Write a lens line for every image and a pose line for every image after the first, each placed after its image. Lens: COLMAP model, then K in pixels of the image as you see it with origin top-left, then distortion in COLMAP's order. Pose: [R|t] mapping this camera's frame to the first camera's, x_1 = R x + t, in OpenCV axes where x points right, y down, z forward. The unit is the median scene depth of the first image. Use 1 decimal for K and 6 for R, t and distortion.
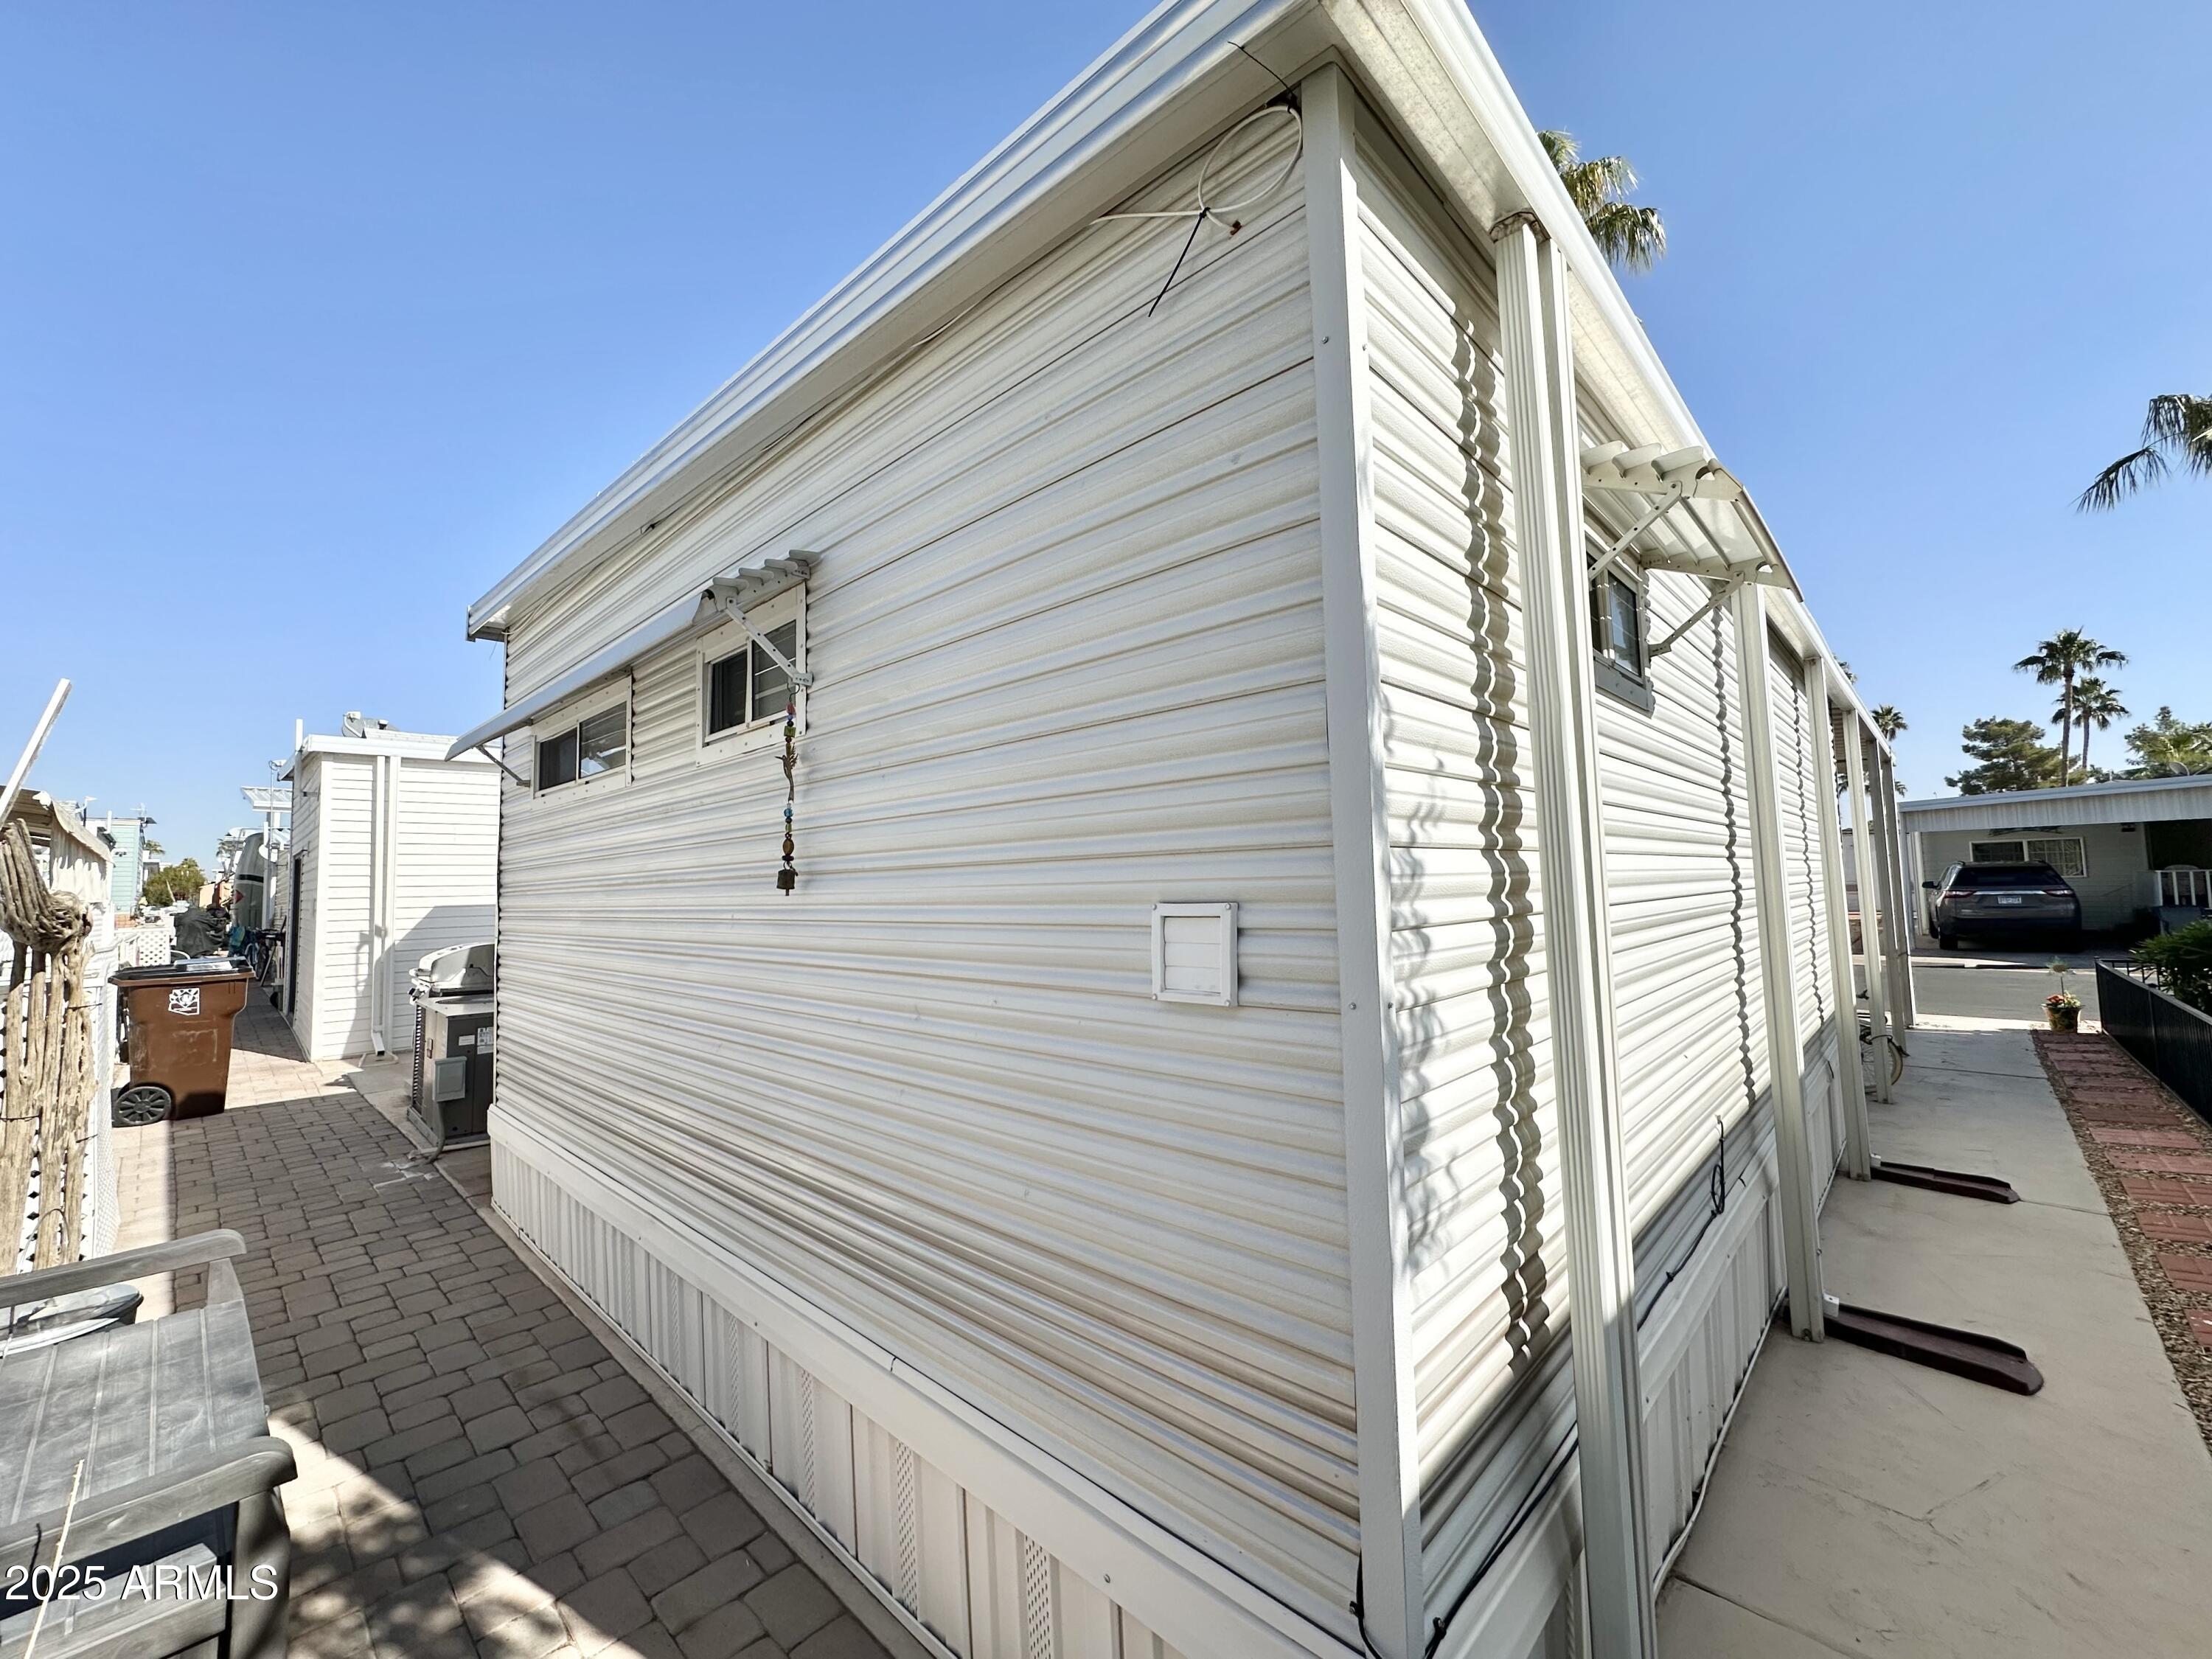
lens RADIAL K [[883.9, 0, 1106.0], [0, 883.9, 829.5], [0, 0, 1]] dist [-0.001274, -0.000055]
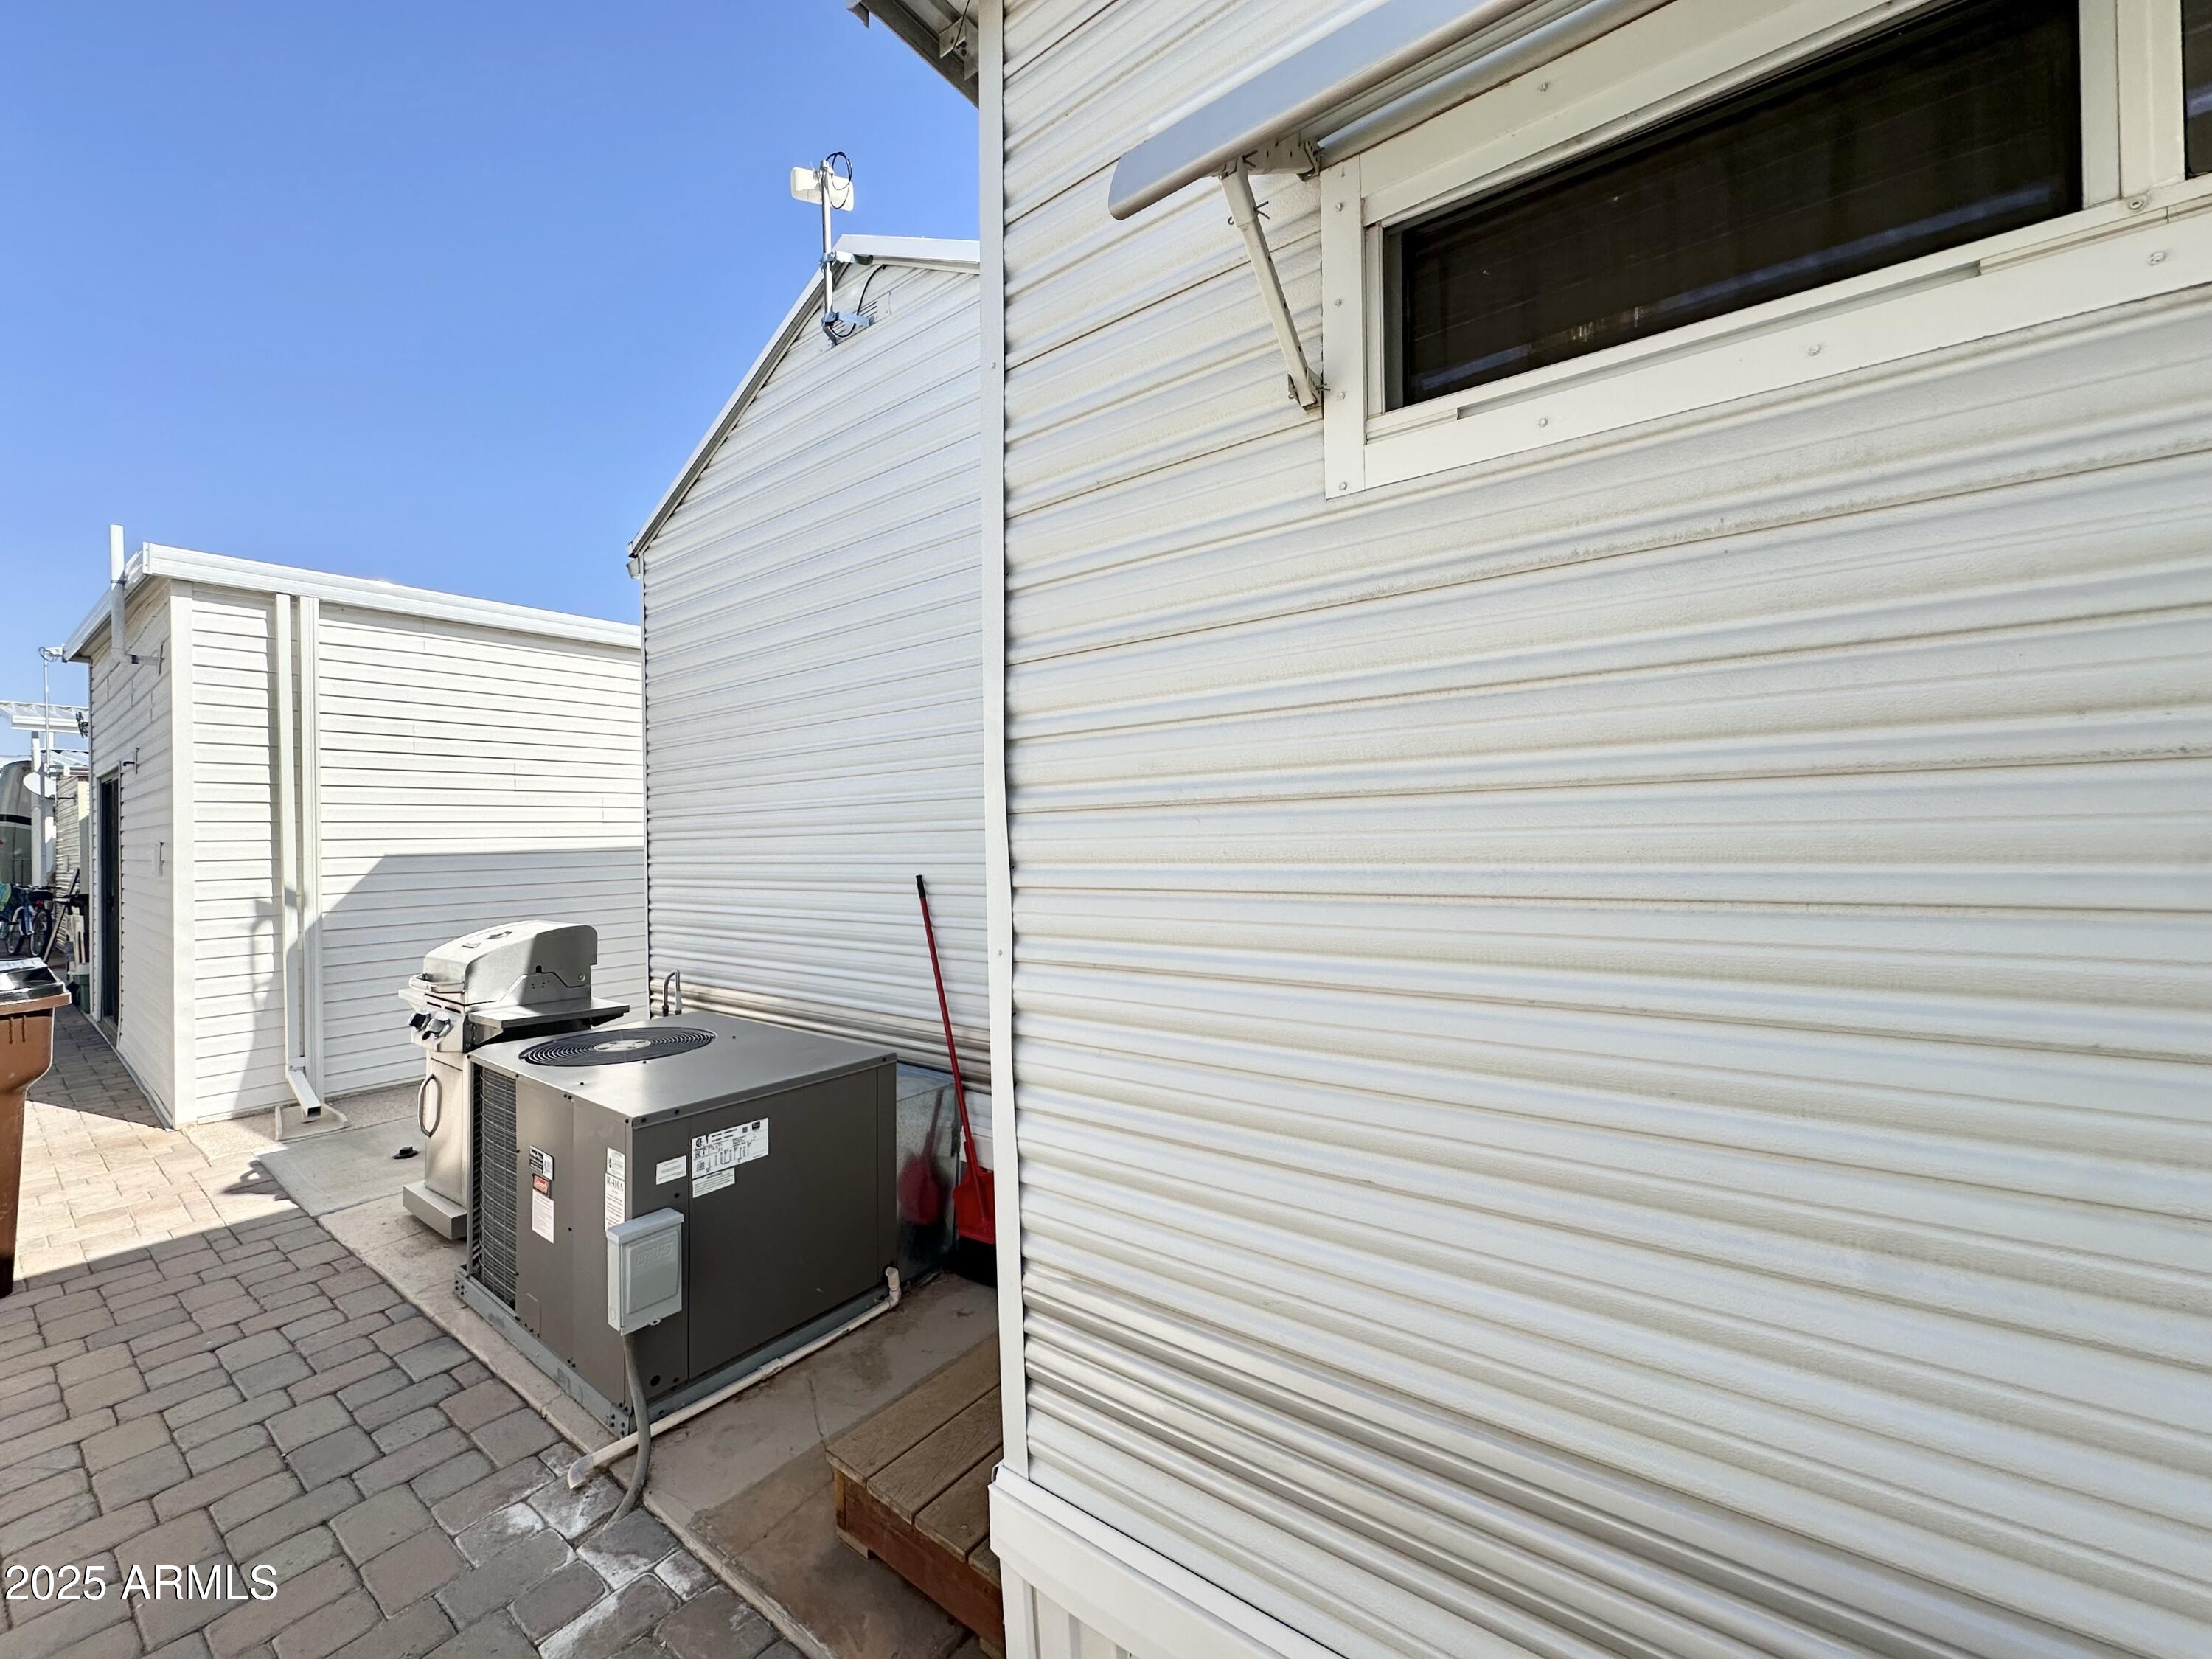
lens RADIAL K [[883.9, 0, 1106.0], [0, 883.9, 829.5], [0, 0, 1]] dist [-0.001274, -0.000055]
pose [[0.992039, 0.007240, 0.125725, -0.365454], [-0.013960, 0.998515, 0.052655, 0.032286], [-0.125157, -0.053991, 0.990667, 0.360109]]
